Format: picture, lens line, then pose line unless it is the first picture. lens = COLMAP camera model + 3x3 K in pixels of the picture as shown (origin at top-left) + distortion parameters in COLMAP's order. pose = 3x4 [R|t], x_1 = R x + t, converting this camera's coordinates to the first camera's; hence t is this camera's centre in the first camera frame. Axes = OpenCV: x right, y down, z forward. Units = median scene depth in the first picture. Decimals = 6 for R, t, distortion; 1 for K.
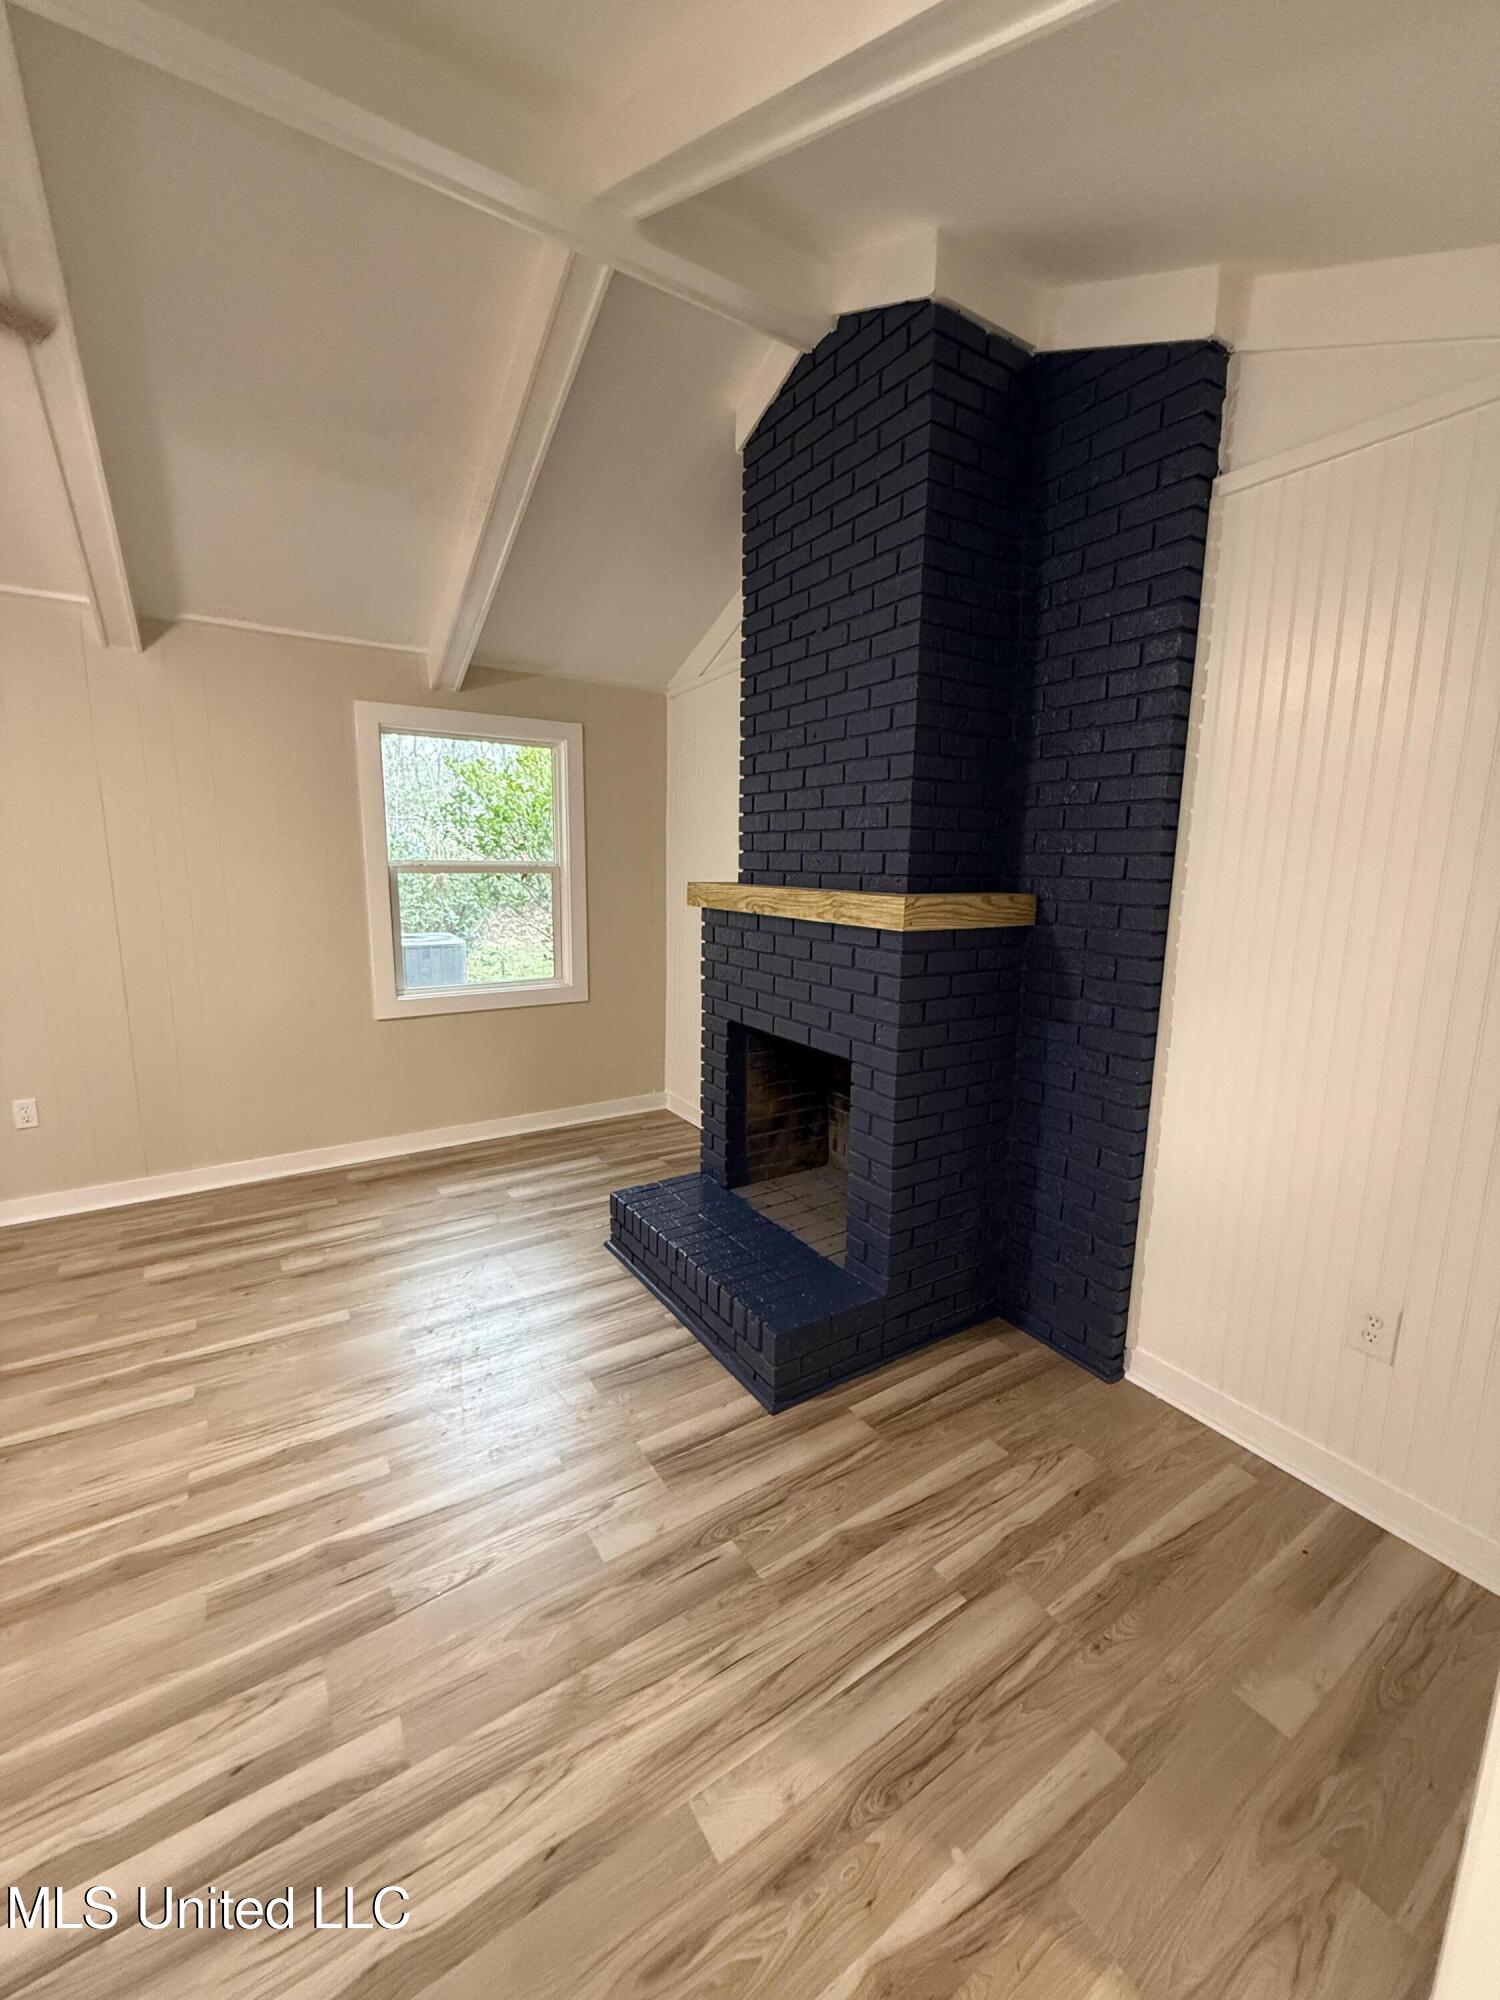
lens RADIAL K [[796.0, 0, 747.2], [0, 796.0, 992.8], [0, 0, 1]] dist [-0.000233, -0.000053]
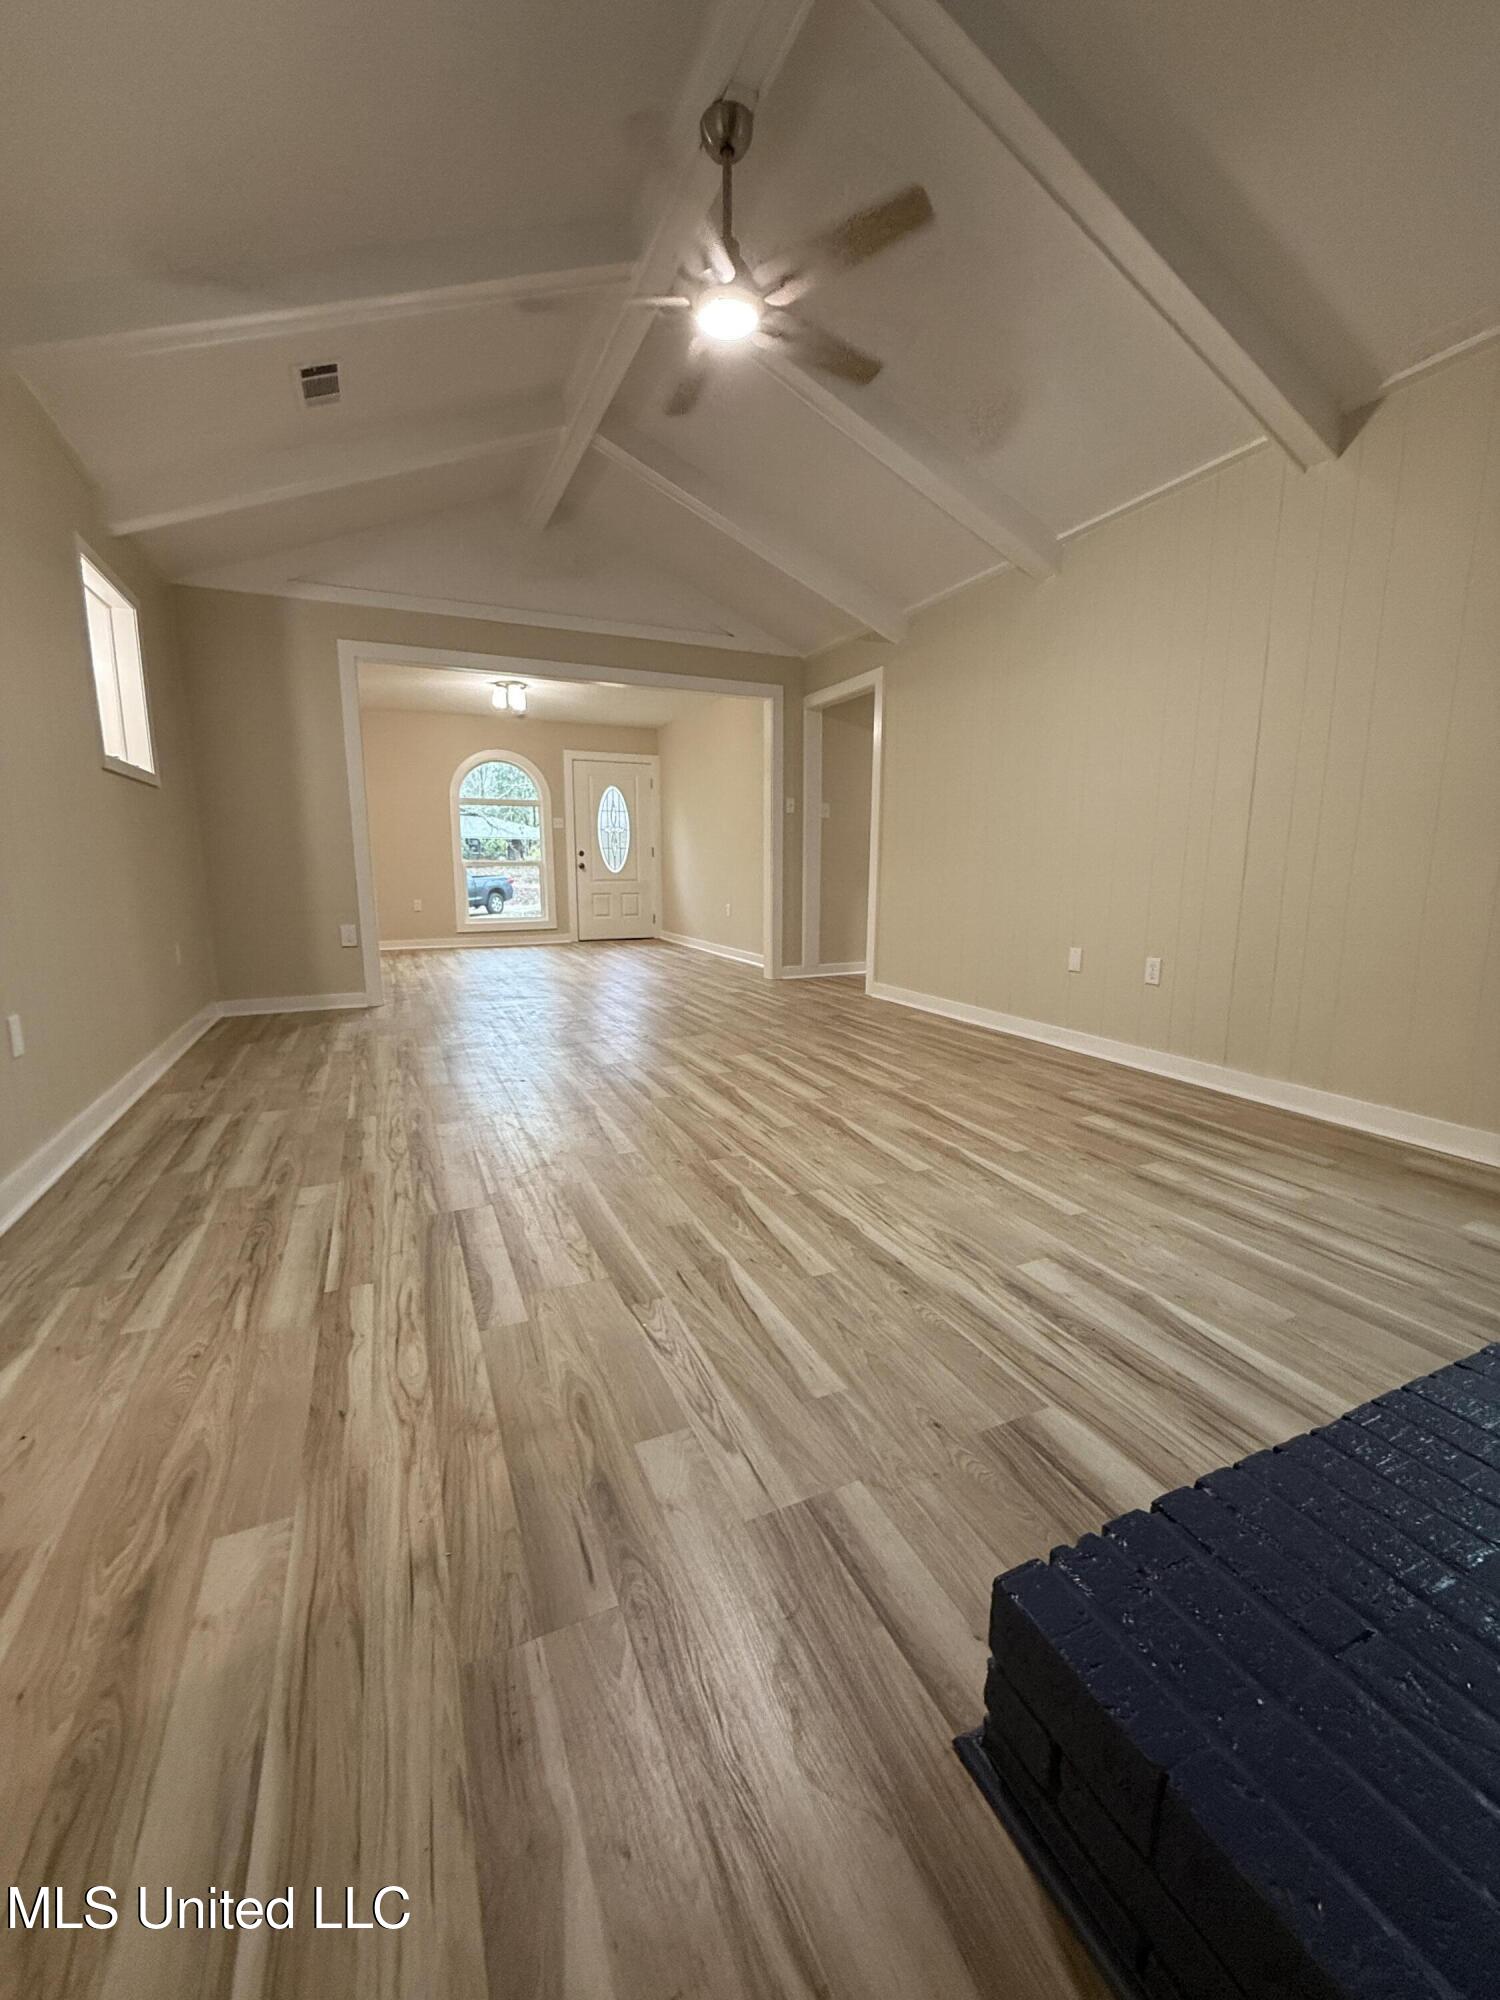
lens RADIAL K [[796.0, 0, 747.2], [0, 796.0, 992.8], [0, 0, 1]] dist [-0.000233, -0.000053]
pose [[-0.153312, 0.148135, -0.977011, 0.429874], [-0.165965, 0.970796, 0.173236, 0.142885], [0.974141, 0.188709, -0.124250, 1.018546]]
